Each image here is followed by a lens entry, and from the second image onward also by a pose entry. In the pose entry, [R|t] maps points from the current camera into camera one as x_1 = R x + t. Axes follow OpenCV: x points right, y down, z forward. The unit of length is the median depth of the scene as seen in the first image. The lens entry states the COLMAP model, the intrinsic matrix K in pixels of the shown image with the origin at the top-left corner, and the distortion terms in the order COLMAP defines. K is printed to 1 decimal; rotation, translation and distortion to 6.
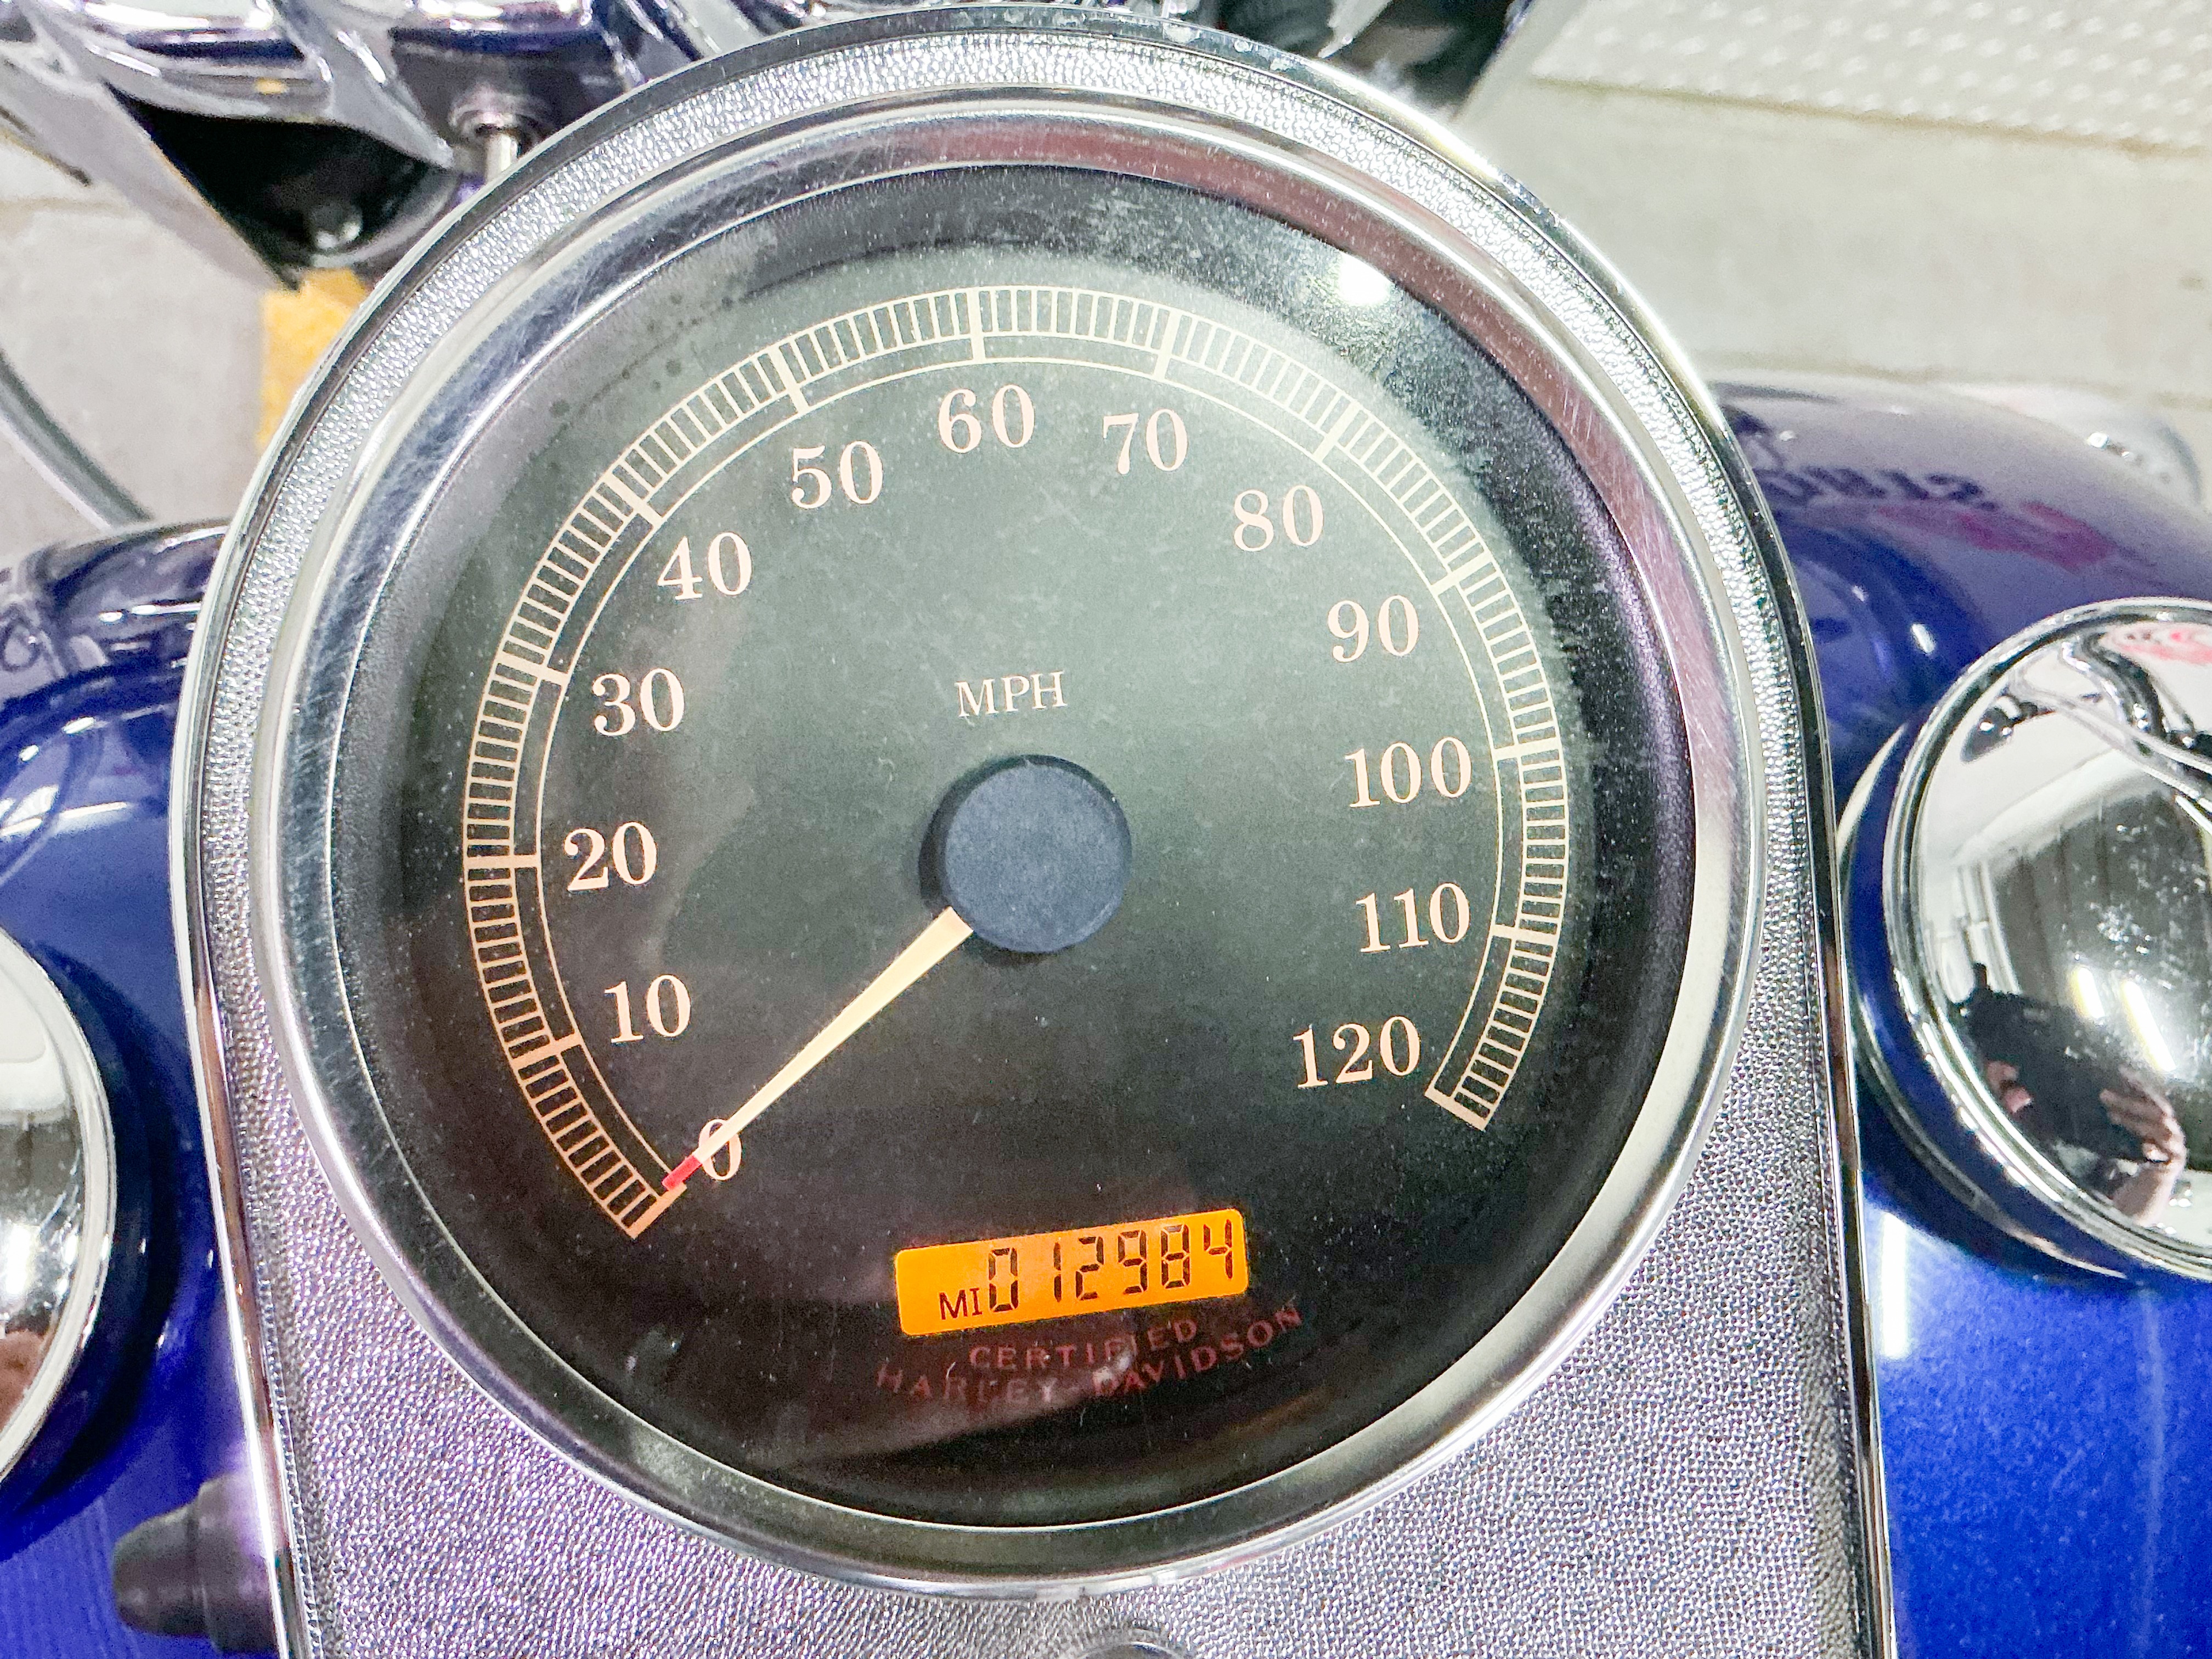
lens RADIAL K [[2232.6, 0, 1106.0], [0, 2232.6, 829.5], [0, 0, 1]] dist [0.125865, -0.288192]
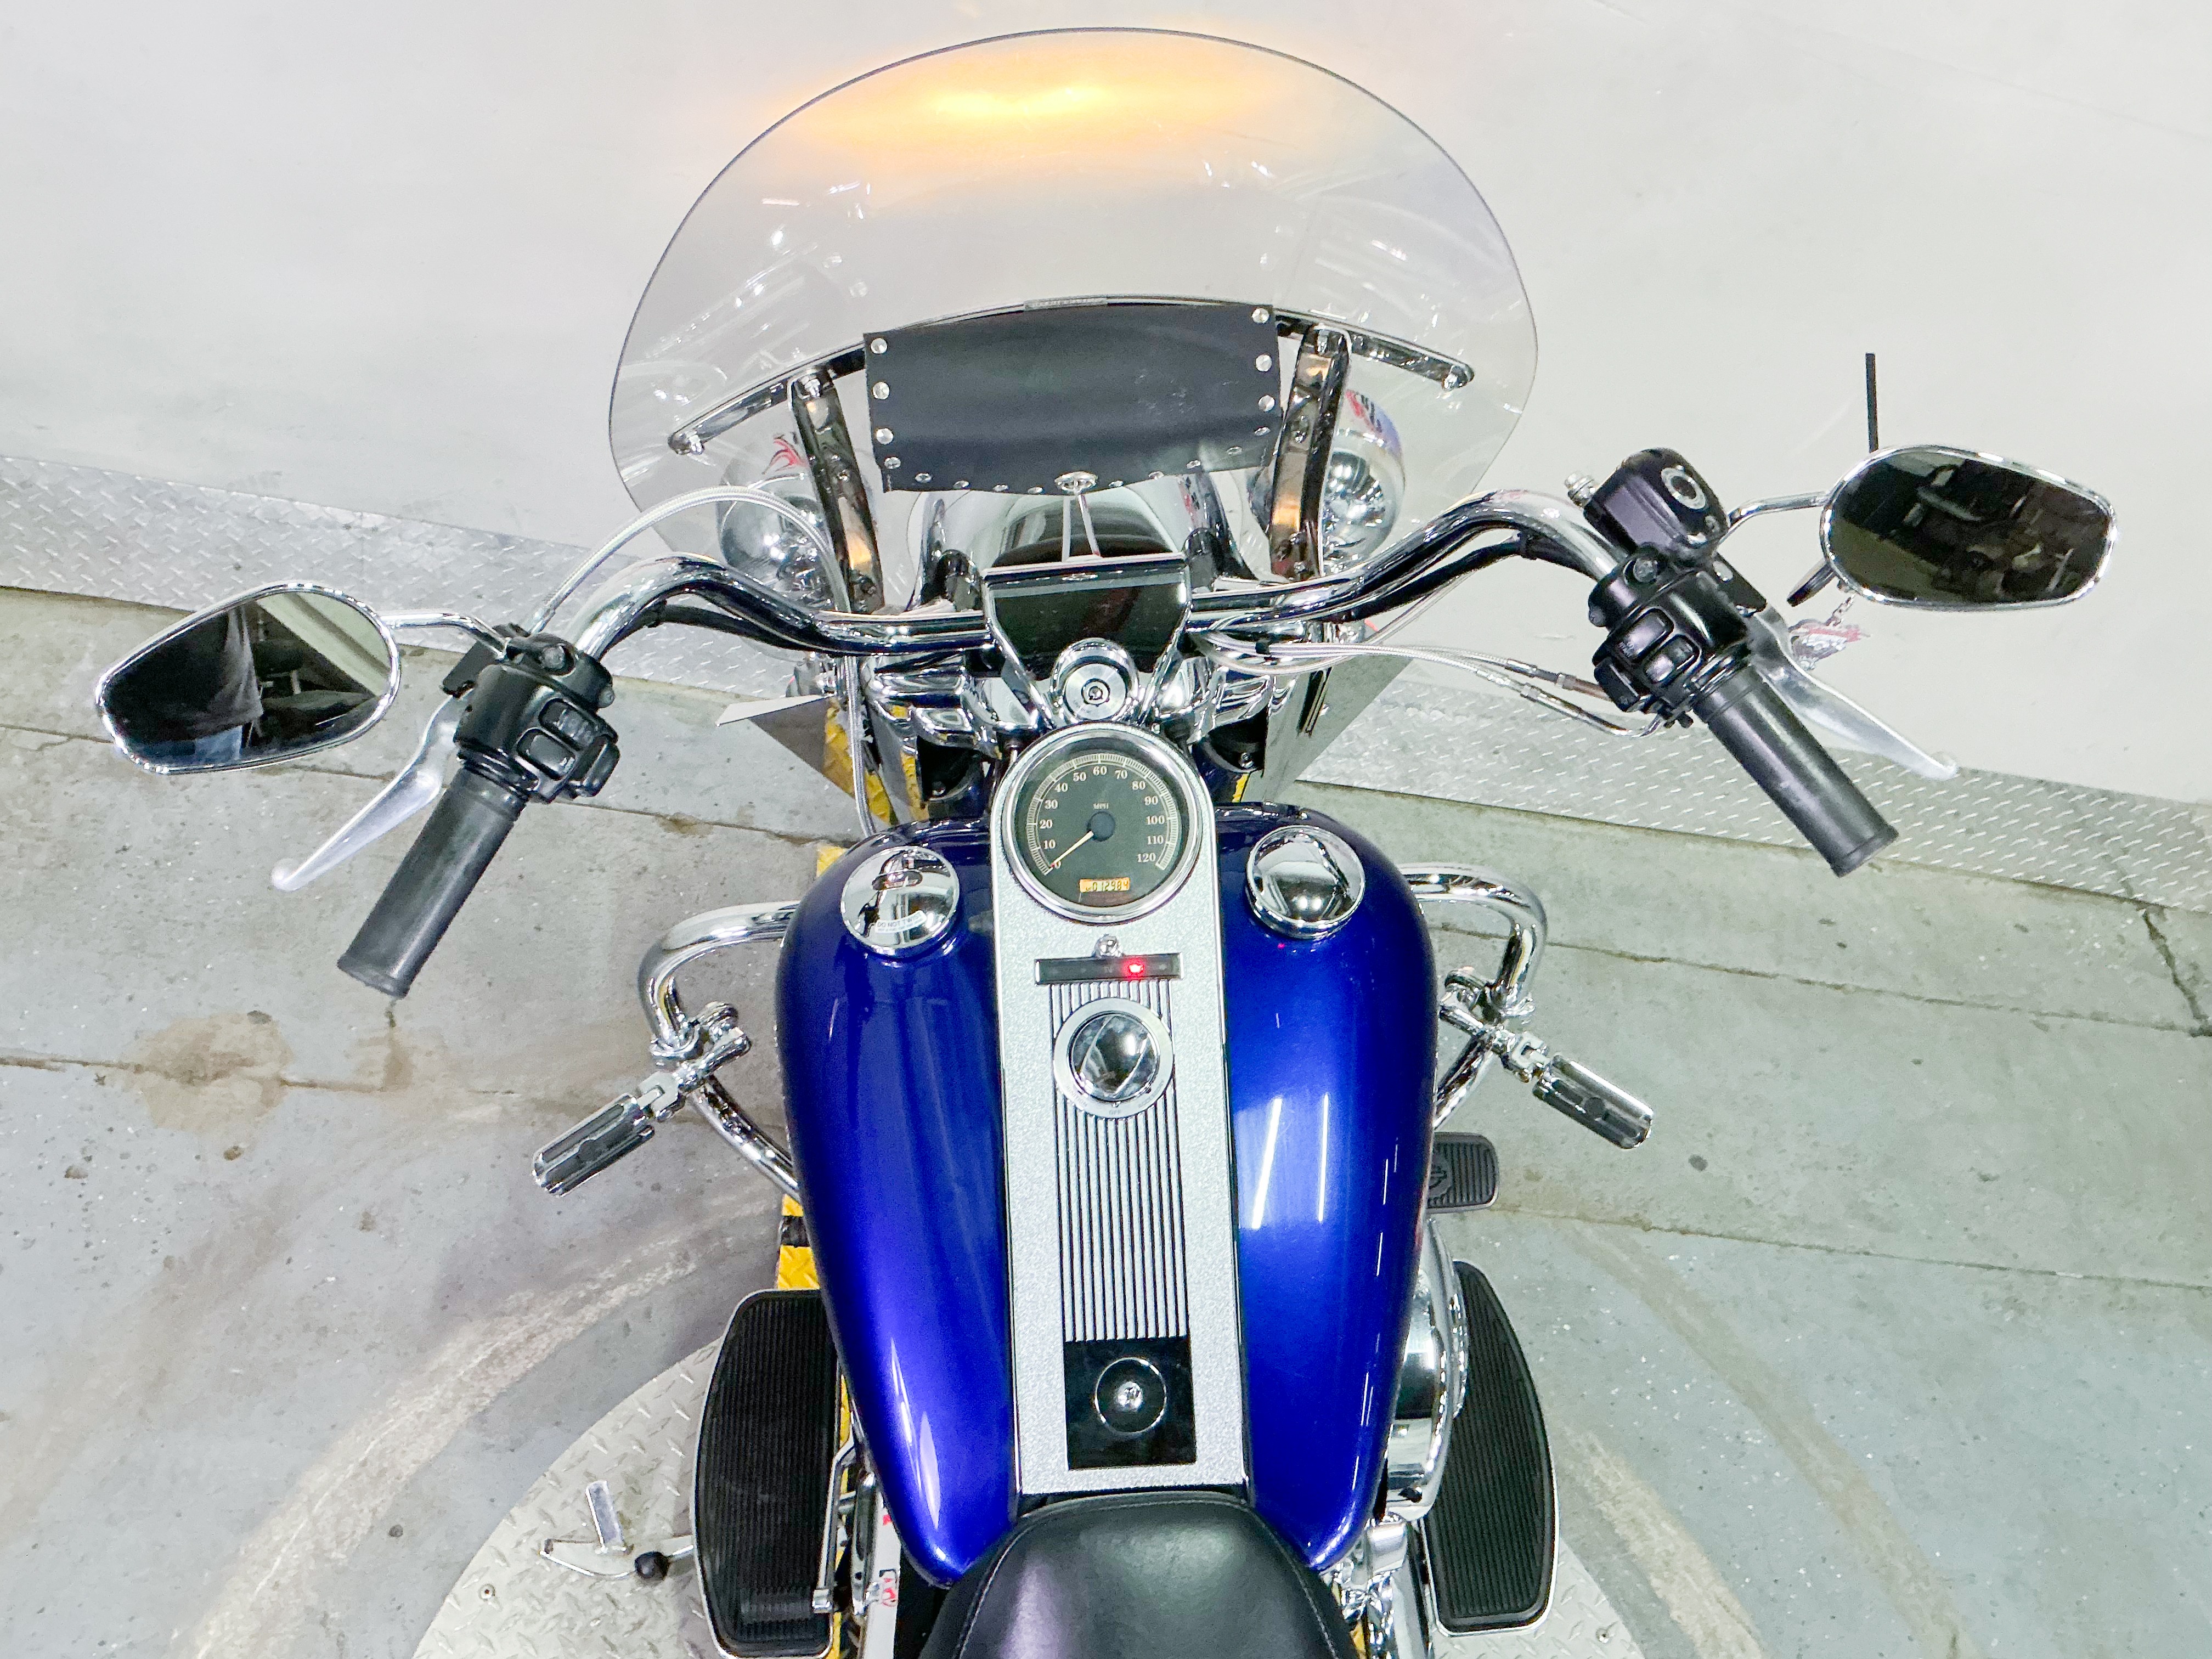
lens RADIAL K [[1806.2, 0, 1106.0], [0, 1806.2, 829.5], [0, 0, 1]] dist [-0.000047, -0.000093]
pose [[0.994230, 0.035107, -0.101365, 0.567053], [-0.065319, 0.947685, -0.312453, 1.826018], [0.085093, 0.317271, 0.944509, -4.483888]]
